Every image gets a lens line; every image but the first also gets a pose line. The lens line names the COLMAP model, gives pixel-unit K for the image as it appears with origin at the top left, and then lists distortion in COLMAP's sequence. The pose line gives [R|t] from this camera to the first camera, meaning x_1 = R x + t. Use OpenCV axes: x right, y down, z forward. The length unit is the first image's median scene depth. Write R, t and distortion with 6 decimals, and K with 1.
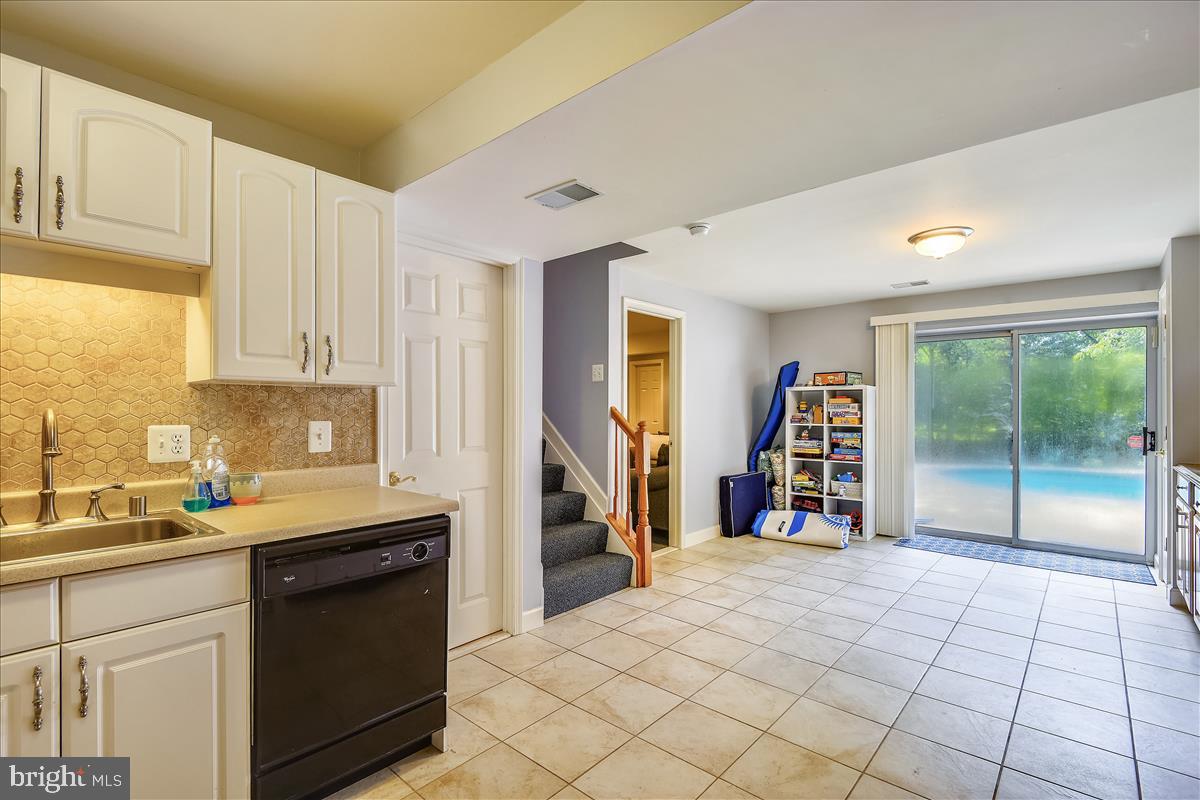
lens RADIAL K [[549.1, 0, 594.5], [0, 549.1, 414.6], [0, 0, 1]] dist [0.001252, -0.000092]
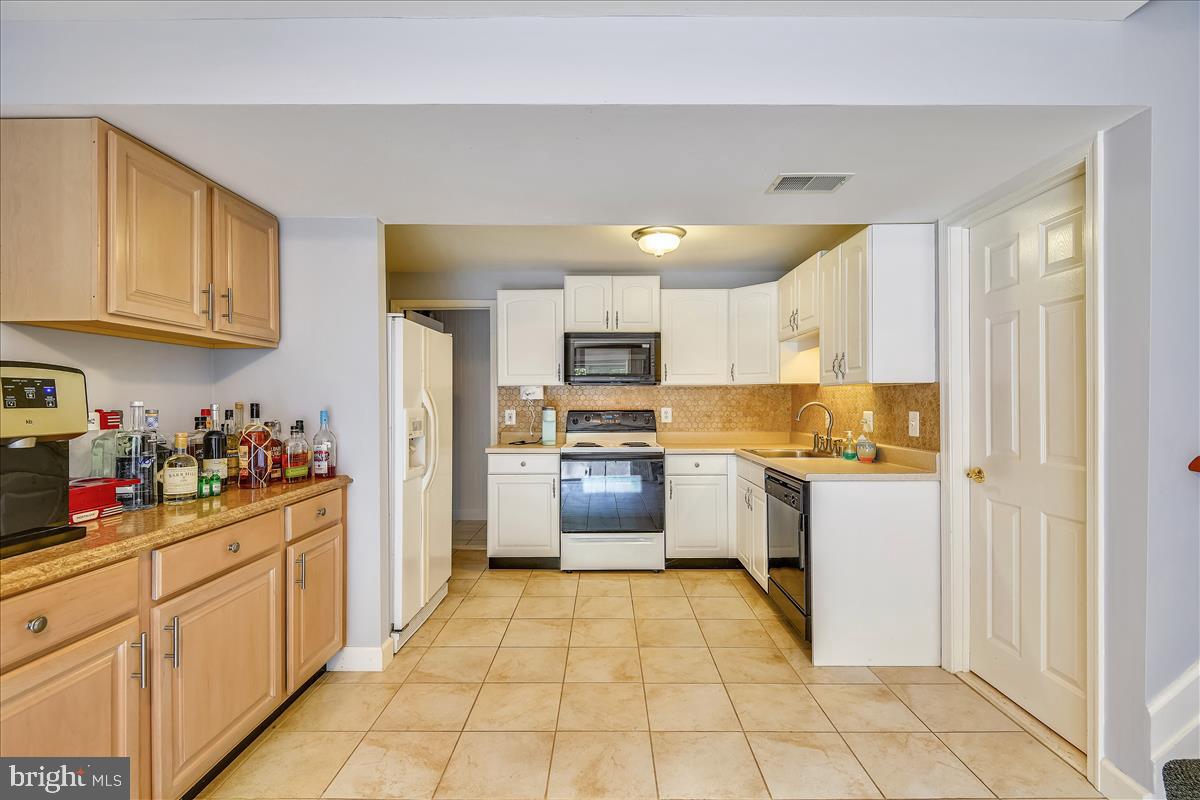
lens RADIAL K [[539.6, 0, 600.2], [0, 539.6, 409.5], [0, 0, 1]] dist [0.000934, -0.005874]
pose [[-0.749614, 0.007321, -0.661835, 0.821727], [-0.004427, 0.999861, 0.016075, -0.008598], [0.661861, 0.014980, -0.749477, 1.404371]]
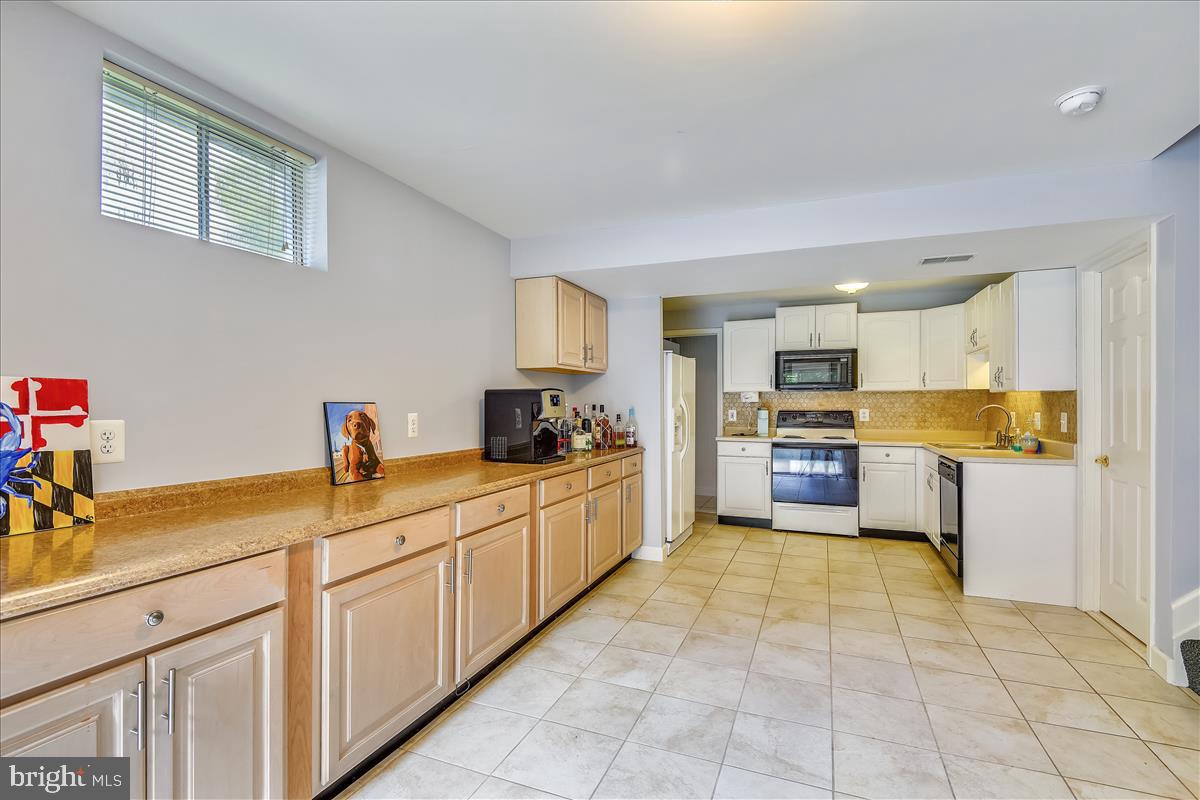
lens RADIAL K [[556.3, 0, 600.0], [0, 556.3, 400.0], [0, 0, 1]] dist [0.040356, -0.026250]
pose [[-0.939215, -0.006306, -0.343272, 1.285267], [-0.006001, 0.999980, -0.001951, -0.012973], [0.343278, 0.000228, -0.939234, 2.015442]]
